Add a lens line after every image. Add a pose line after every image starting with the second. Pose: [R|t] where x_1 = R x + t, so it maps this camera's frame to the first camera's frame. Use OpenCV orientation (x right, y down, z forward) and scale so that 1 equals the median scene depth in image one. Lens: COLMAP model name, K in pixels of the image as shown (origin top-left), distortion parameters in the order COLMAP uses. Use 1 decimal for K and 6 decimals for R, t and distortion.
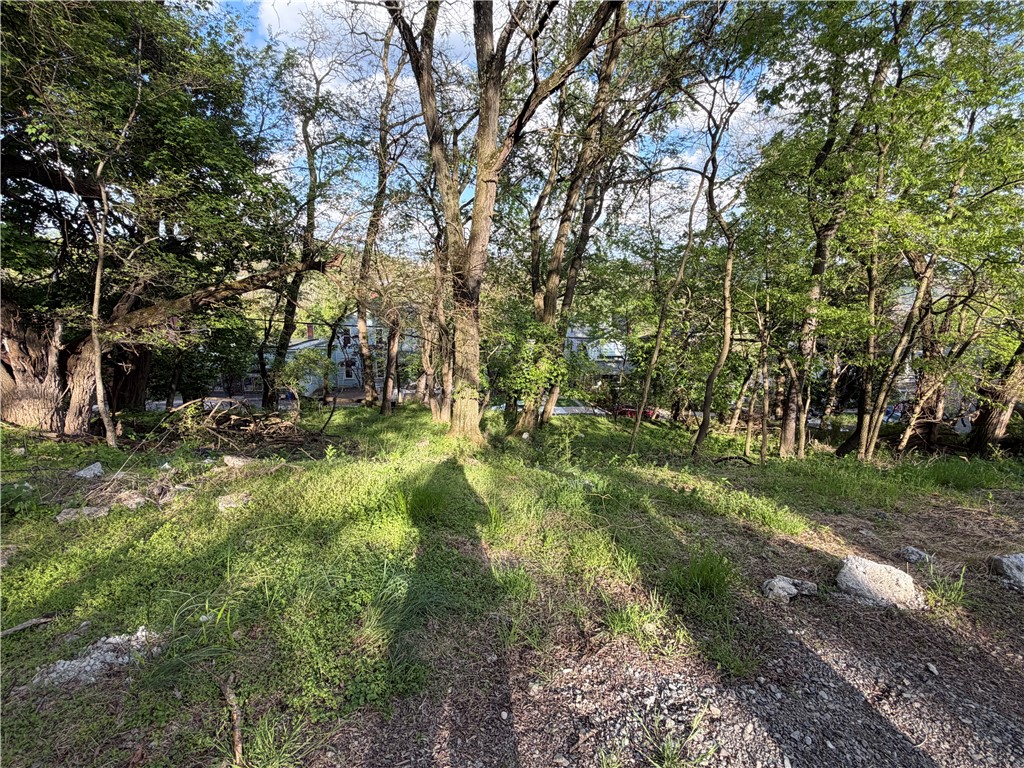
lens RADIAL K [[486.2, 0, 509.4], [0, 486.2, 387.8], [0, 0, 1]] dist [0.000995, -0.001140]
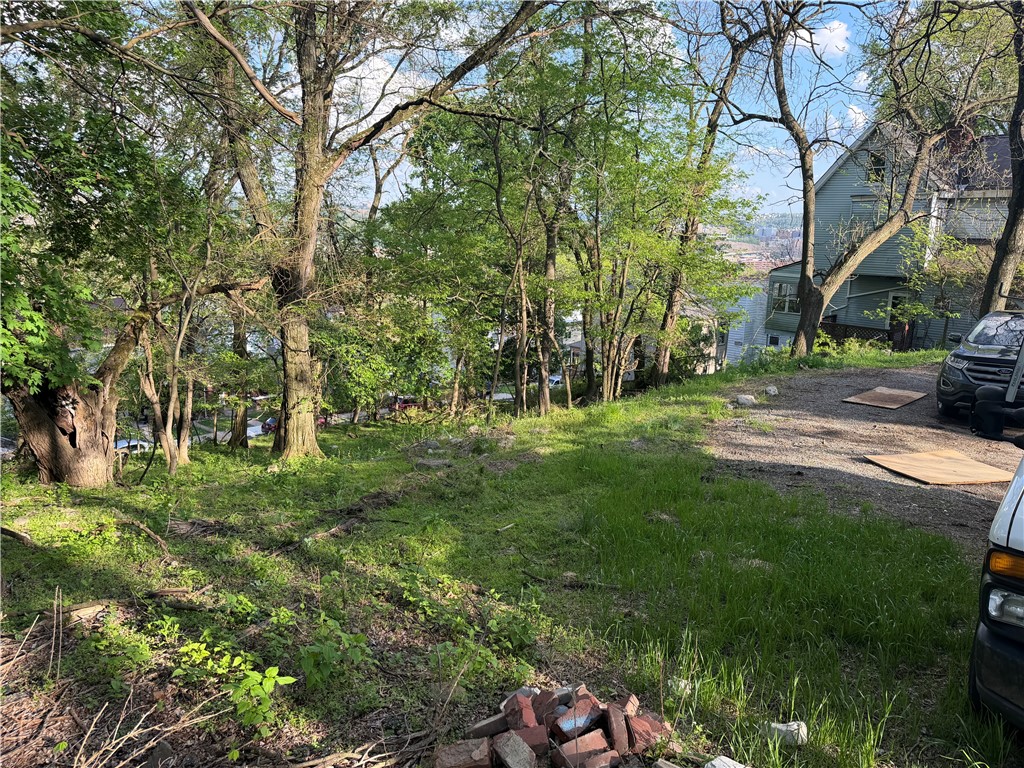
lens RADIAL K [[740.5, 0, 515.4], [0, 740.5, 386.9], [0, 0, 1]] dist [0.072394, -0.078949]
pose [[0.766268, -0.151524, 0.624399, -0.681667], [0.156080, 0.986584, 0.047873, -0.032958], [-0.623275, 0.060773, 0.779637, -0.369537]]
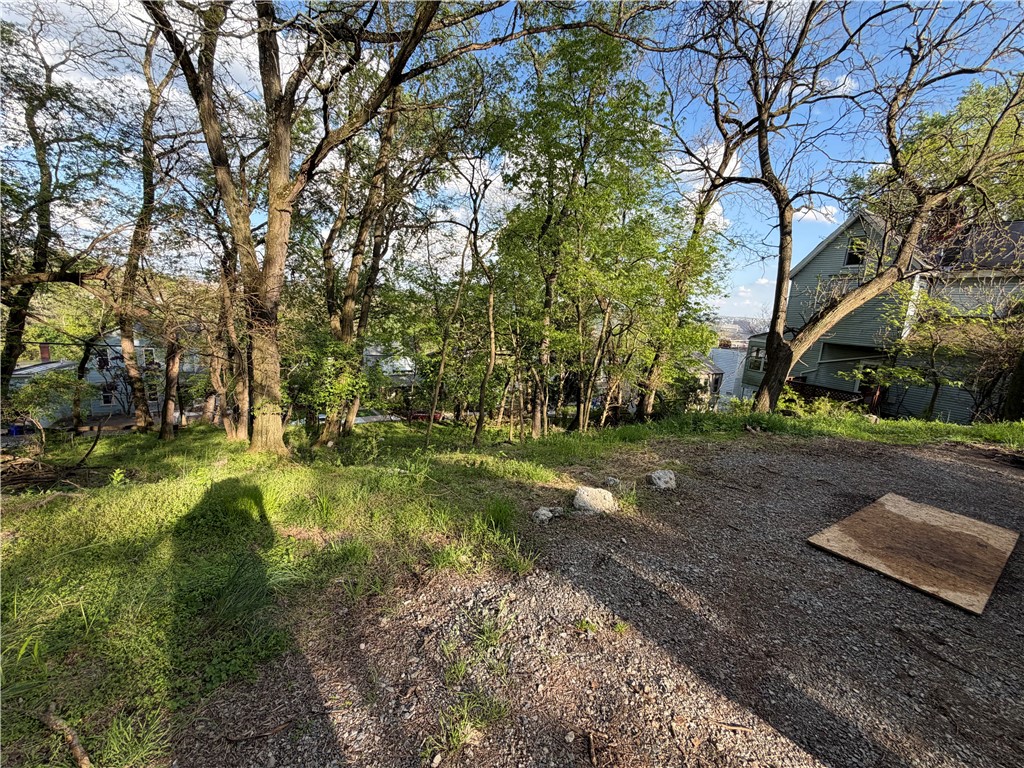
lens RADIAL K [[408.3, 0, 509.1], [0, 408.3, 387.3], [0, 0, 1]] dist [0.000656, 0.000333]
pose [[0.894307, -0.049281, 0.444732, -0.012290], [0.060158, 0.998135, -0.010367, 0.004725], [-0.443392, 0.036026, 0.895604, -0.015339]]
